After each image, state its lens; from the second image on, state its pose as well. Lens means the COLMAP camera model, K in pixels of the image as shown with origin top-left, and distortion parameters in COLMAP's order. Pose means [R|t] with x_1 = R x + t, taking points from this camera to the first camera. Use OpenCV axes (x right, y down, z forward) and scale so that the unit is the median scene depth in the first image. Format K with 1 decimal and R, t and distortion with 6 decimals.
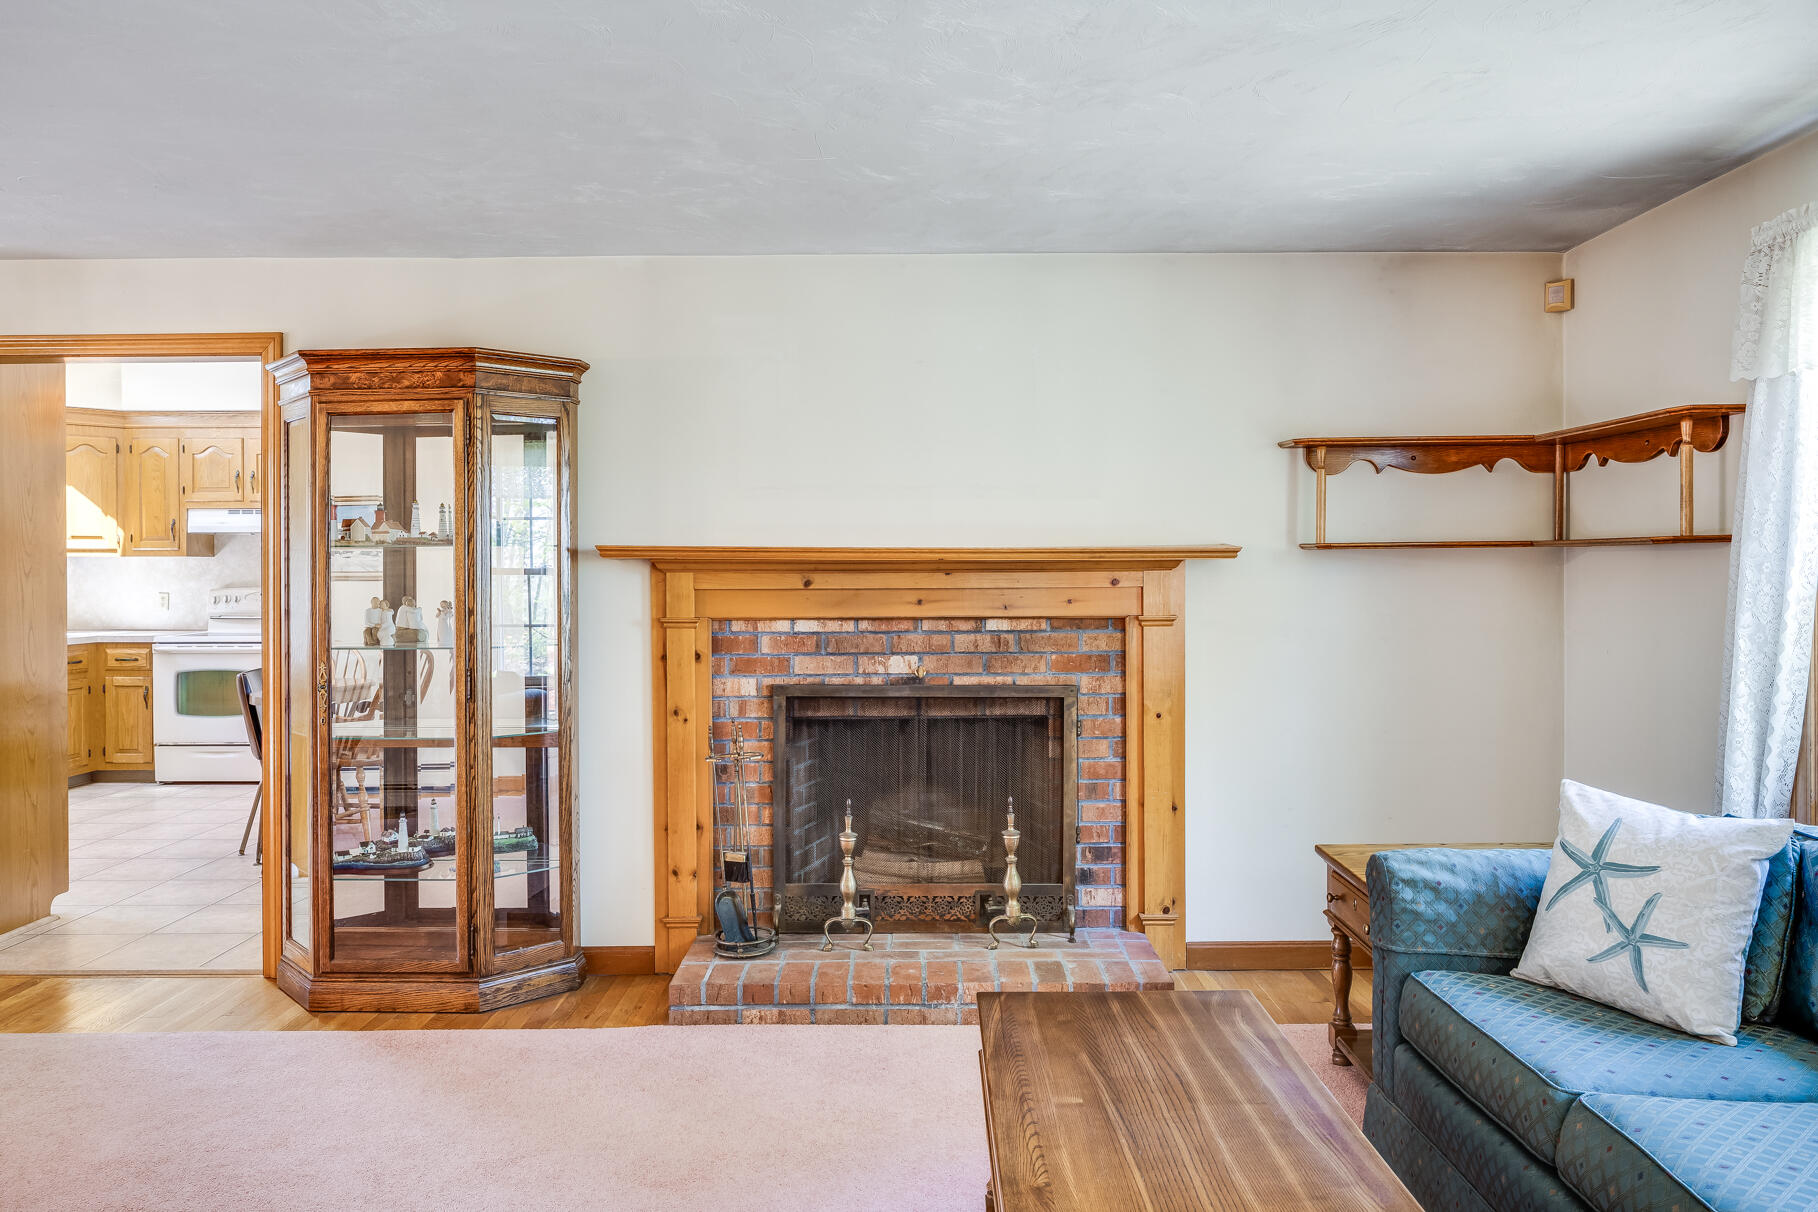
lens RADIAL K [[1264.6, 0, 922.5], [0, 1264.6, 577.0], [0, 0, 1]] dist [-0.009697, 0.001338]
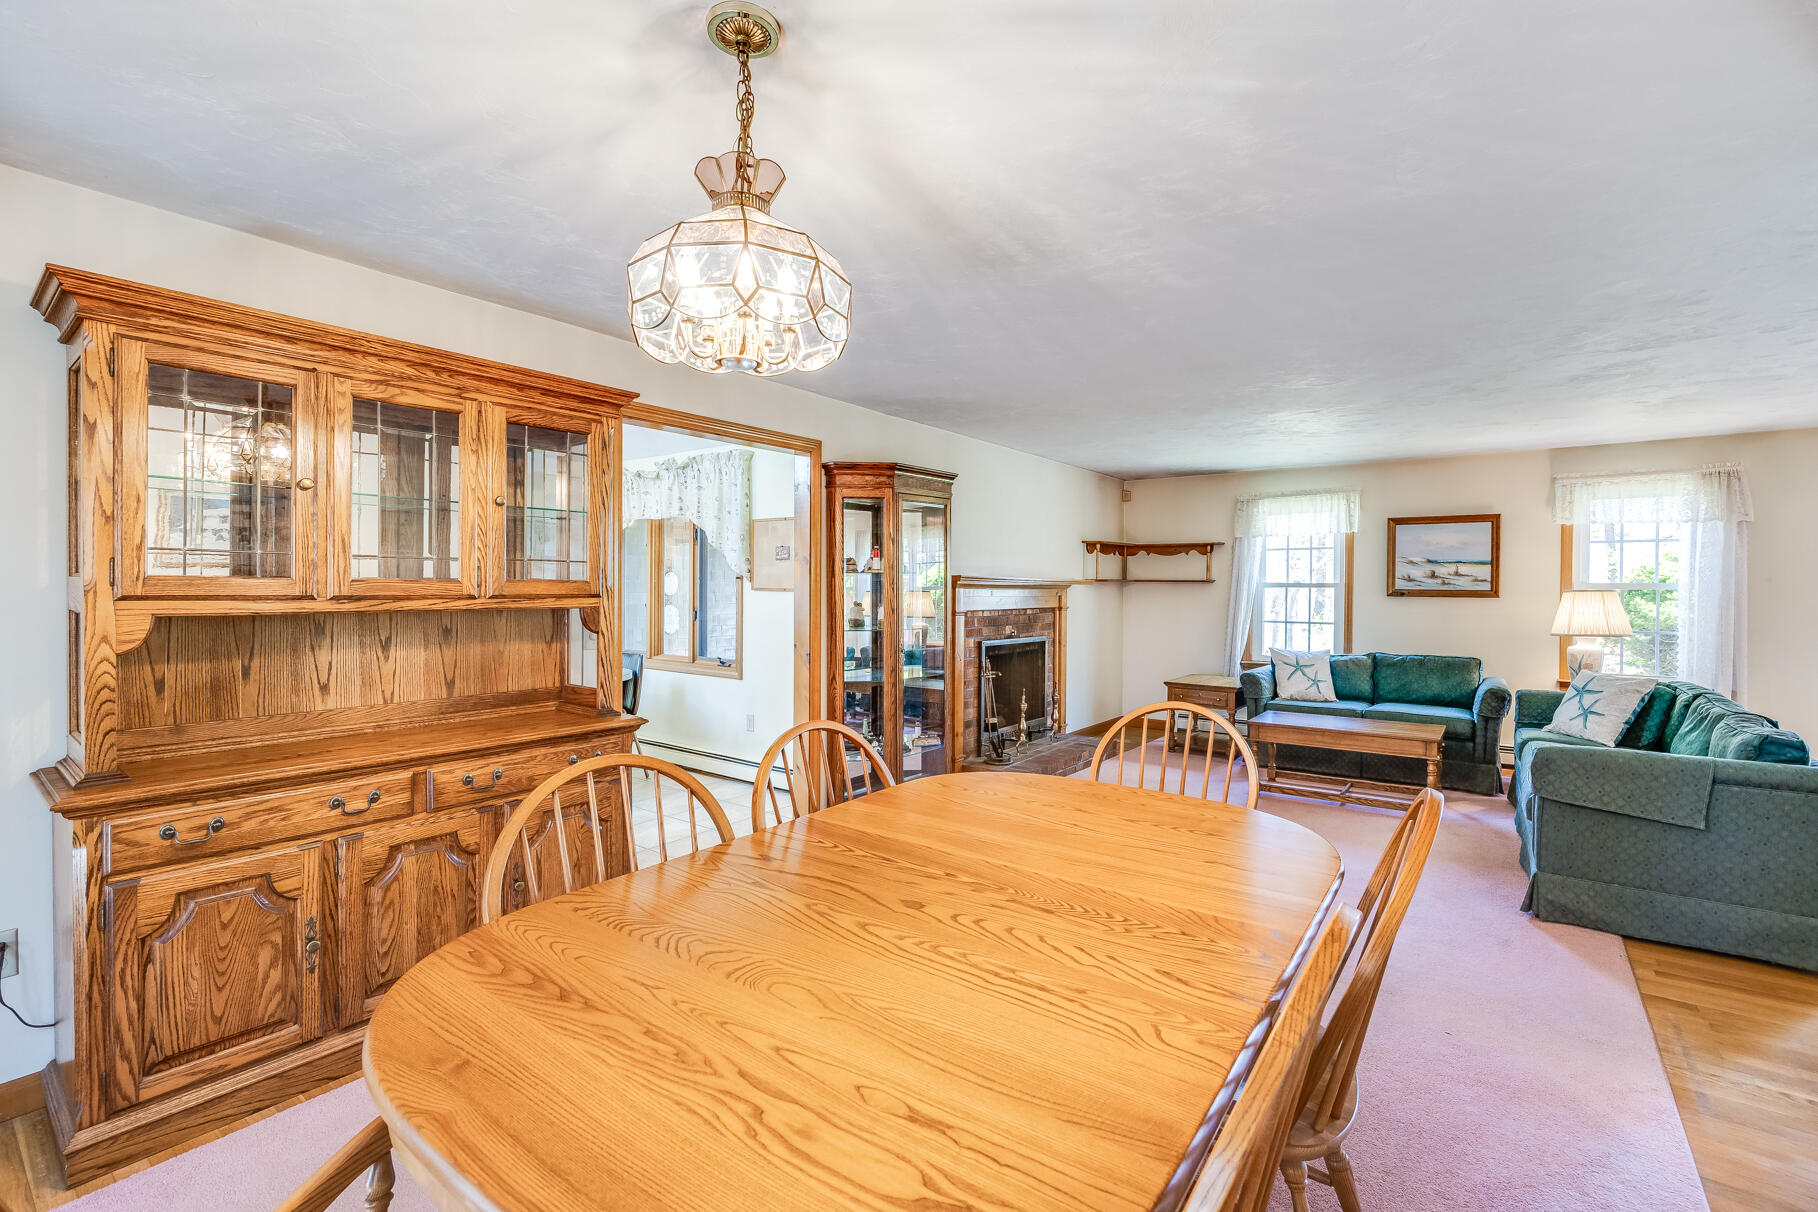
lens RADIAL K [[776.4, 0, 917.4], [0, 776.4, 597.9], [0, 0, 1]] dist [-0.002285, 0.000079]
pose [[0.607443, -0.002517, 0.794359, -1.231464], [-0.002975, 0.999981, 0.005443, 0.004785], [-0.794358, -0.005670, 0.607424, 0.285899]]
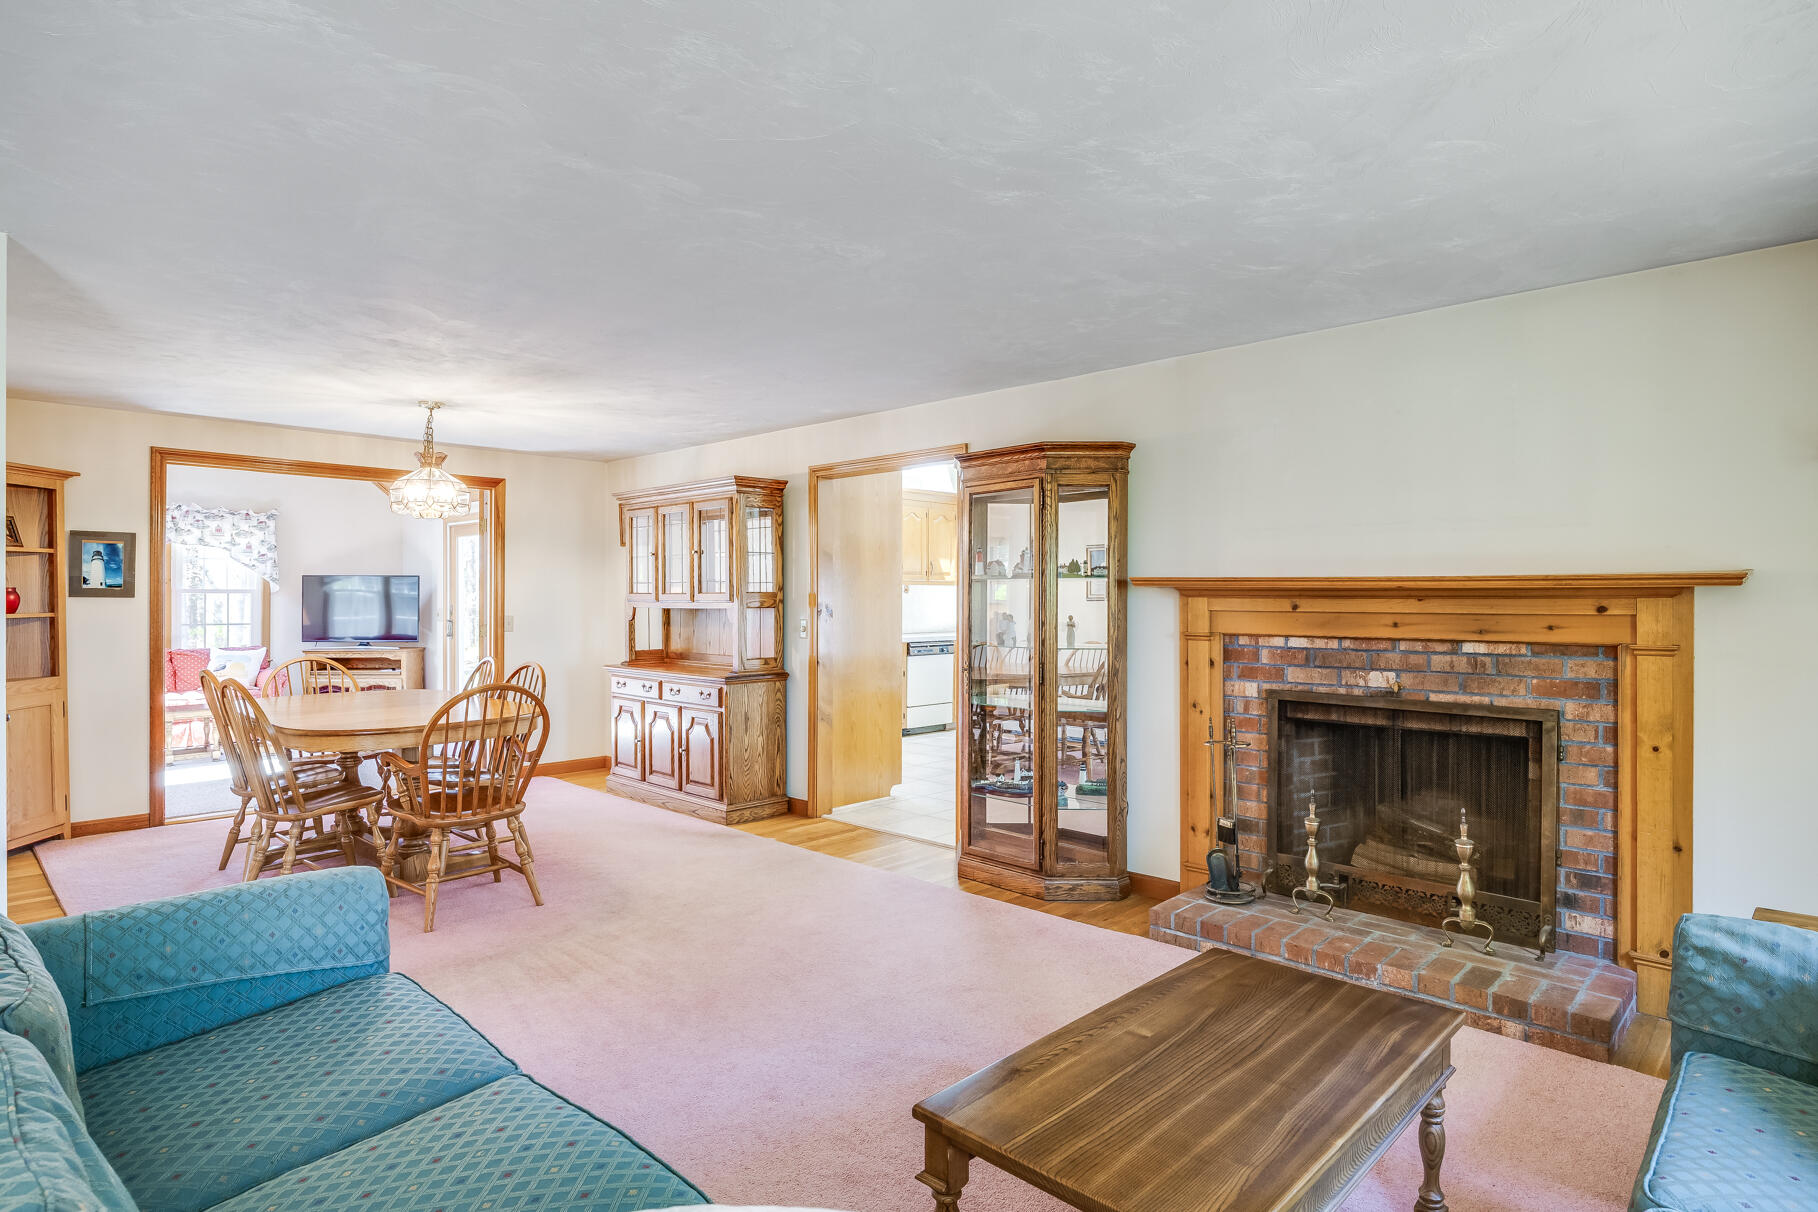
lens RADIAL K [[973.7, 0, 917.6], [0, 973.7, 595.5], [0, 0, 1]] dist [-0.016822, 0.000465]
pose [[0.720043, 0.003903, -0.693919, 0.290811], [-0.007421, 0.999970, -0.002076, -0.001359], [0.693890, 0.006644, 0.720050, 0.083228]]
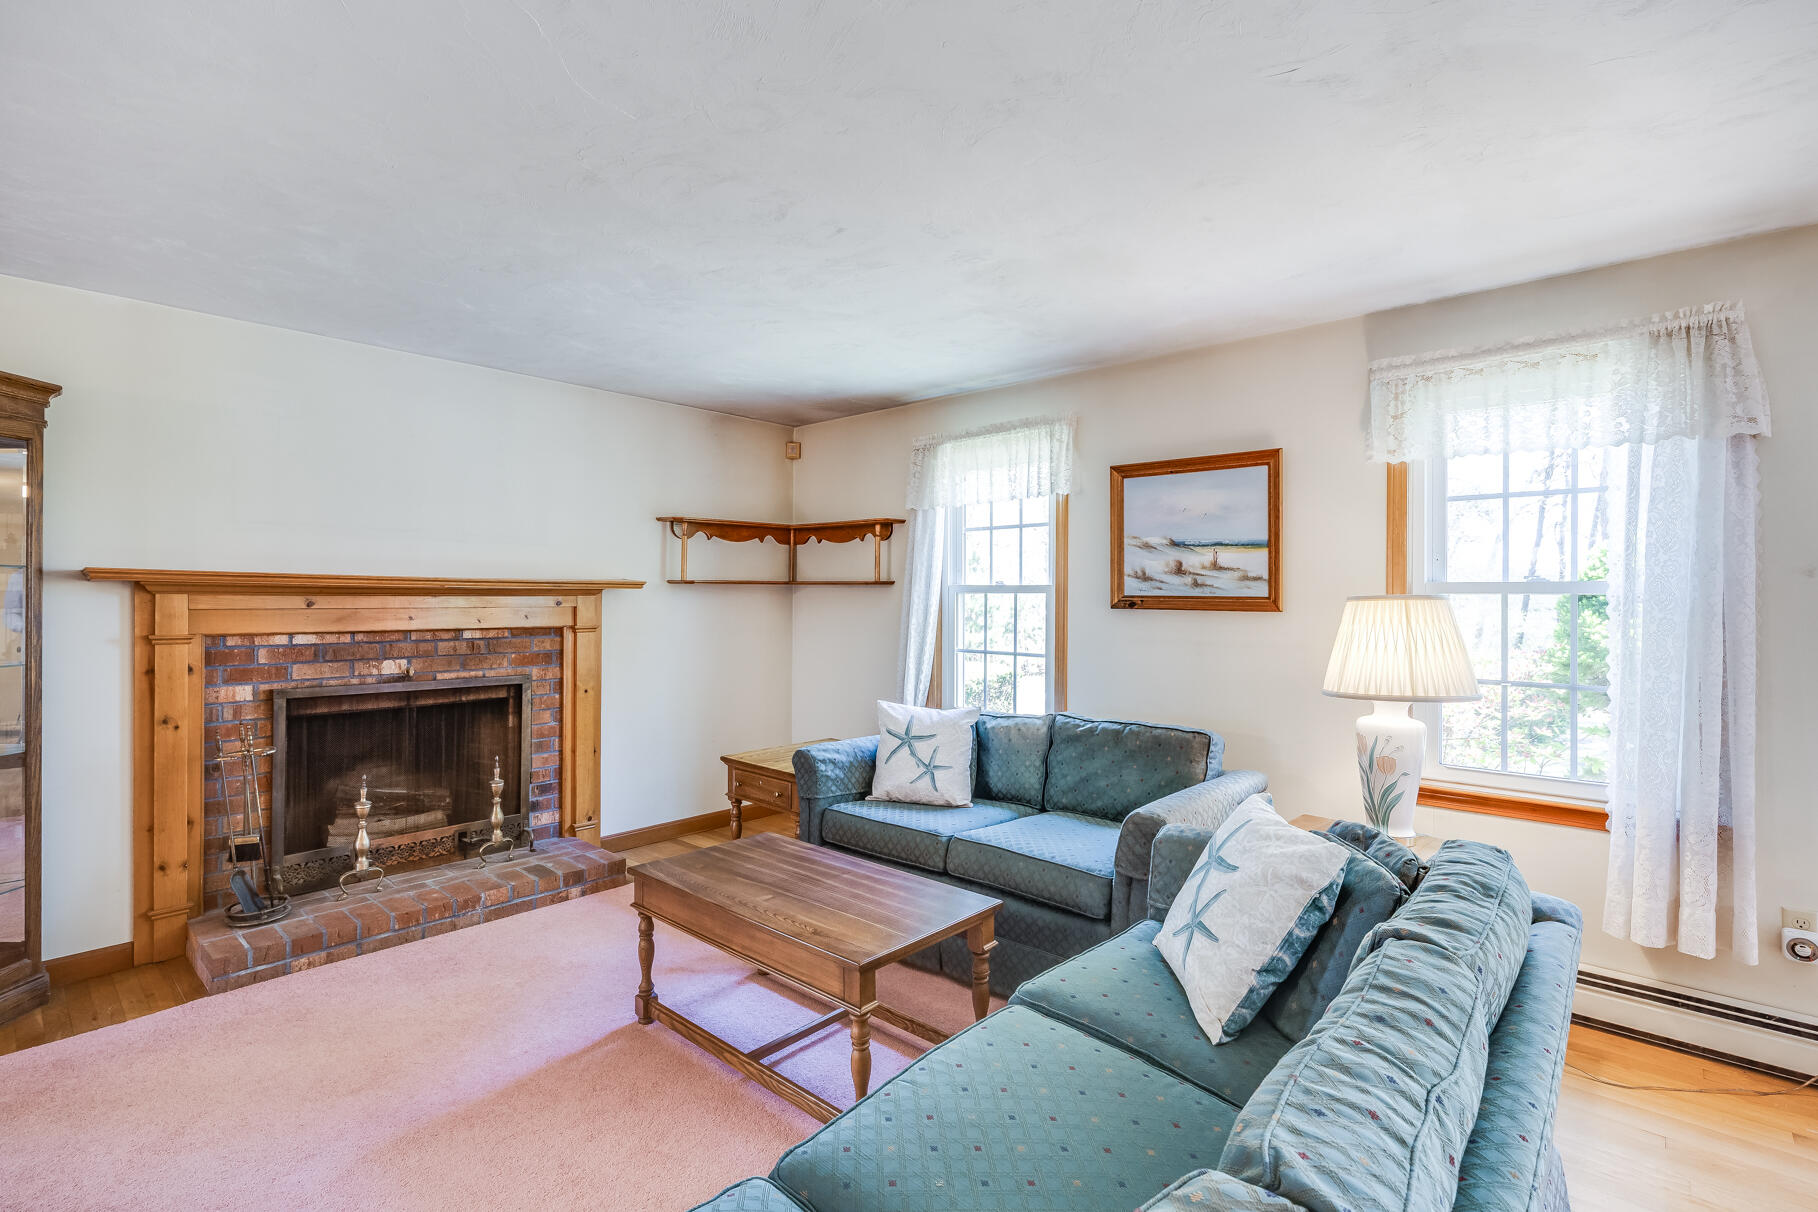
lens RADIAL K [[836.9, 0, 911.1], [0, 836.9, 597.9], [0, 0, 1]] dist [-0.001349, 0.000009]
pose [[0.677719, 0.006427, 0.735293, -0.289153], [-0.003169, 0.999978, -0.005820, 0.001933], [-0.735314, 0.001614, 0.677725, 0.029989]]
